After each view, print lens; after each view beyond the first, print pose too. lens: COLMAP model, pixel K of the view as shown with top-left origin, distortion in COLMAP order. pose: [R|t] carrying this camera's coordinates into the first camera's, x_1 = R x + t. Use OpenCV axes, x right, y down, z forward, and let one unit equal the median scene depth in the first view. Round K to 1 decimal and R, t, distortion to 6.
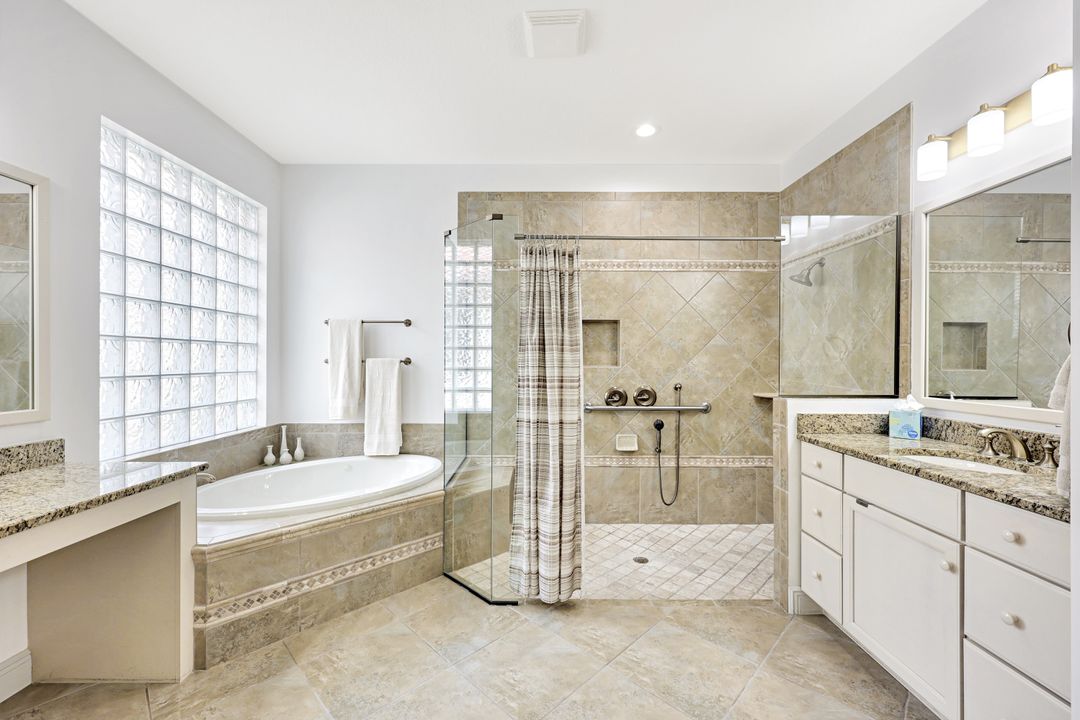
lens RADIAL K [[428.8, 0, 535.7], [0, 428.8, 359.5], [0, 0, 1]] dist [0.003857, 0.000314]
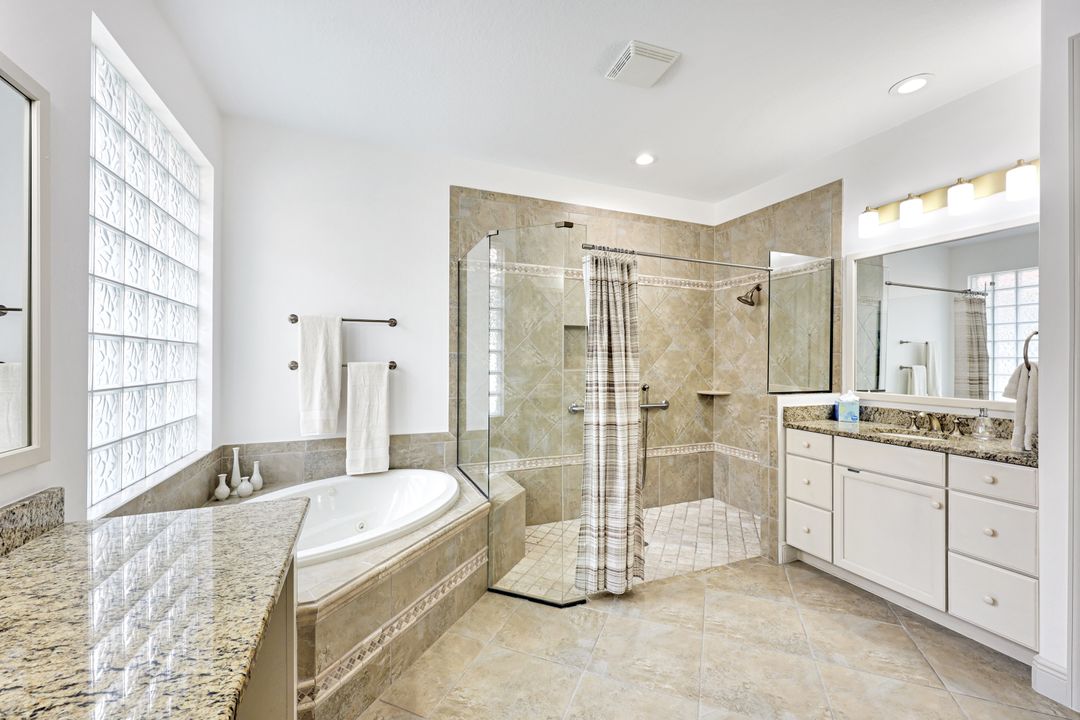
lens RADIAL K [[428.8, 0, 535.6], [0, 428.8, 360.3], [0, 0, 1]] dist [0.003857, 0.000314]
pose [[0.926174, 0.001627, 0.377094, -0.545341], [-0.002128, 0.999997, 0.000914, -0.012417], [-0.377091, -0.001649, 0.926175, 0.089199]]
